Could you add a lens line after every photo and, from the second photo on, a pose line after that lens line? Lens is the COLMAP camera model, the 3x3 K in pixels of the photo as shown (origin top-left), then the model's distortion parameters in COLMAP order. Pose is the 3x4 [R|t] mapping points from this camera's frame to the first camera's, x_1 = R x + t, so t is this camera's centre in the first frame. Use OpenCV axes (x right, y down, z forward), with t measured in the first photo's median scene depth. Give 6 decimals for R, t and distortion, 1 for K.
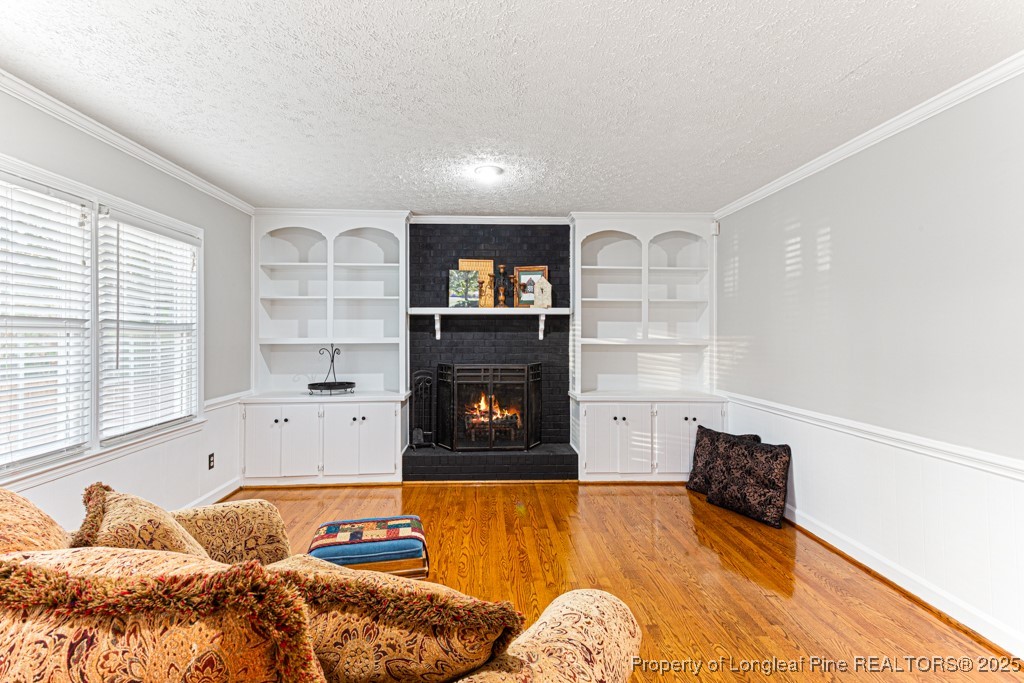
lens RADIAL K [[498.4, 0, 499.6], [0, 498.4, 331.5], [0, 0, 1]] dist [0.030861, 0.001059]
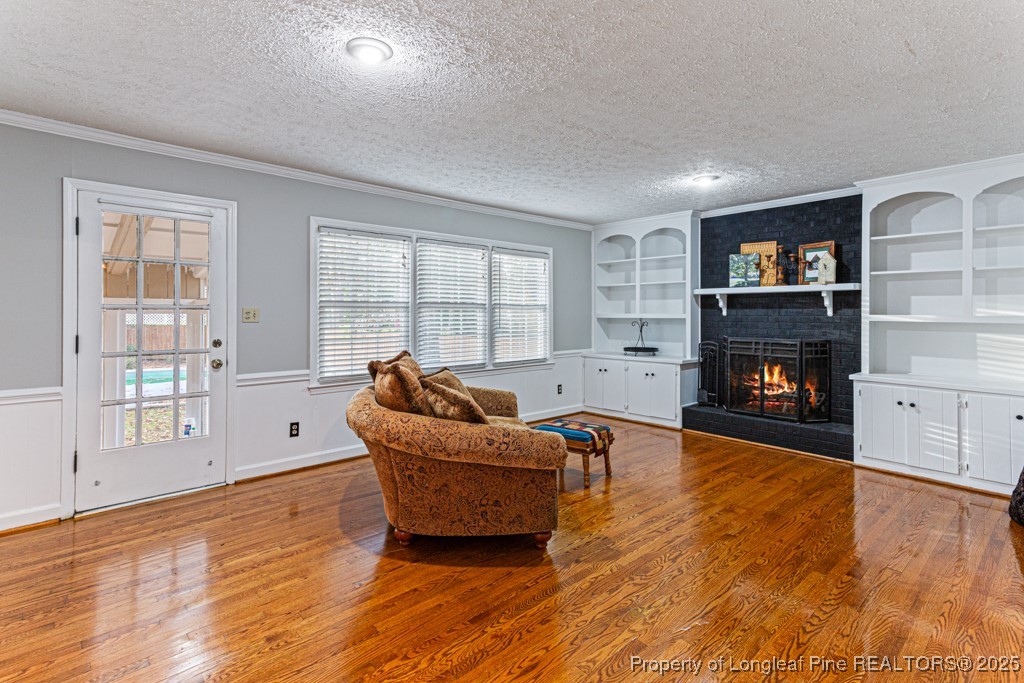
lens RADIAL K [[504.3, 0, 503.4], [0, 504.3, 315.1], [0, 0, 1]] dist [0.030331, 0.001290]
pose [[0.628276, 0.004087, -0.777980, 0.476604], [0.003242, 0.999964, 0.007872, 0.003868], [0.777984, -0.007468, 0.628240, -0.135728]]
